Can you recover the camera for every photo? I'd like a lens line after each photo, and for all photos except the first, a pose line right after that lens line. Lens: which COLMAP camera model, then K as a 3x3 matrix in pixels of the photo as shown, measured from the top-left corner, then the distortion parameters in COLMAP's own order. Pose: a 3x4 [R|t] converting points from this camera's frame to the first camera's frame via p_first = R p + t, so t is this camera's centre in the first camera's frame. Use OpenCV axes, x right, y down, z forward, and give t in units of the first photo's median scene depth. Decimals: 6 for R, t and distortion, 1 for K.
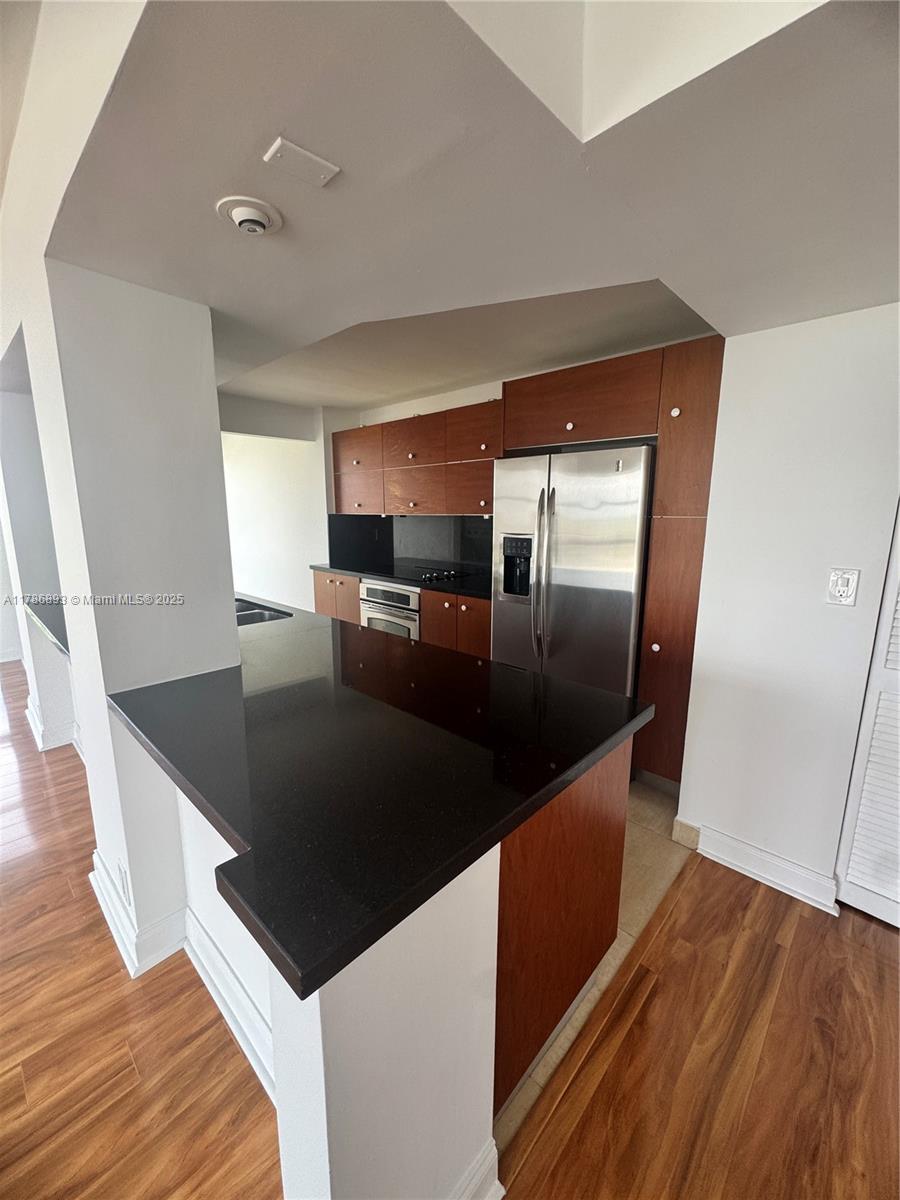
lens RADIAL K [[480.7, 0, 449.0], [0, 480.7, 600.9], [0, 0, 1]] dist [-0.007147, 0.001126]
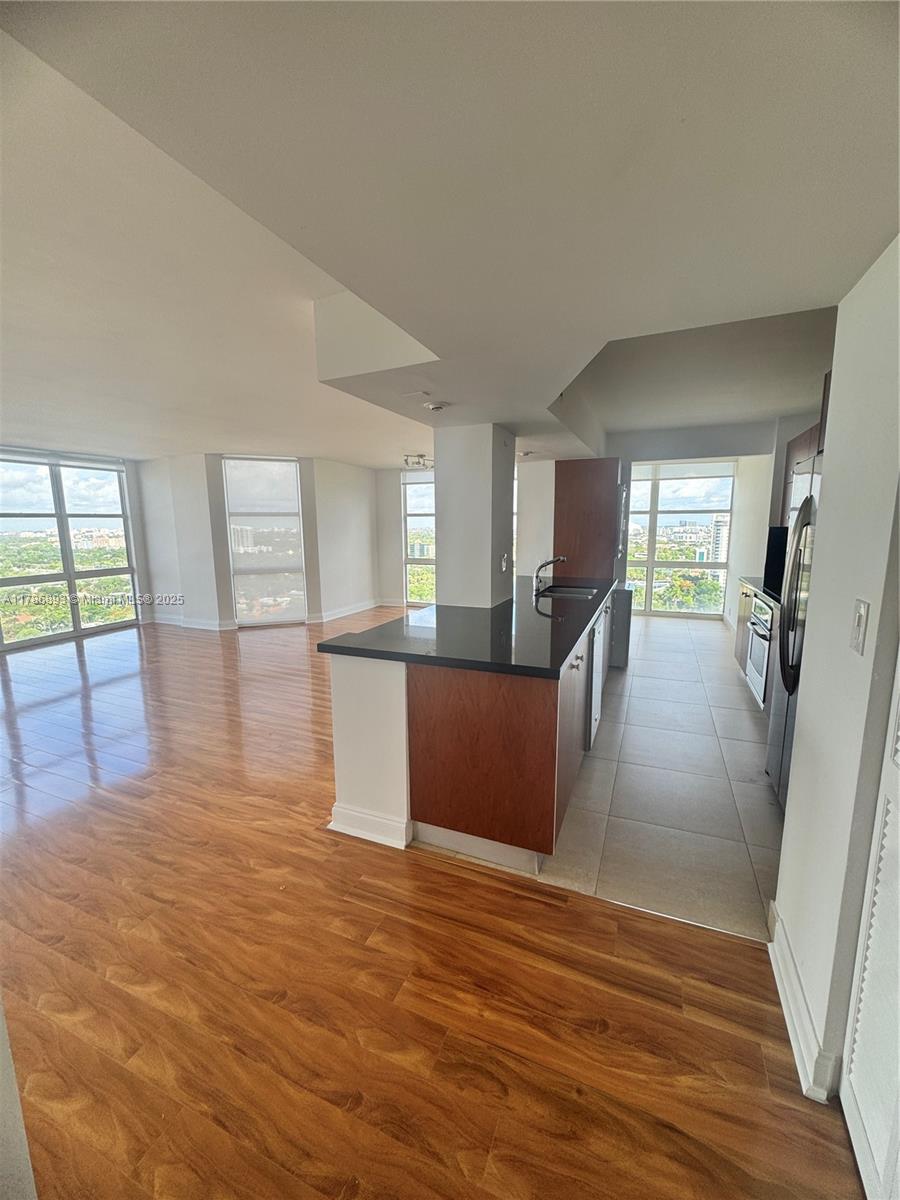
lens RADIAL K [[480.7, 0, 447.3], [0, 480.7, 601.6], [0, 0, 1]] dist [-0.007147, 0.001126]
pose [[0.338200, 0.139802, -0.930632, 0.872303], [-0.164157, 0.982507, 0.087938, -0.019076], [0.926646, 0.123029, 0.355233, 0.129578]]
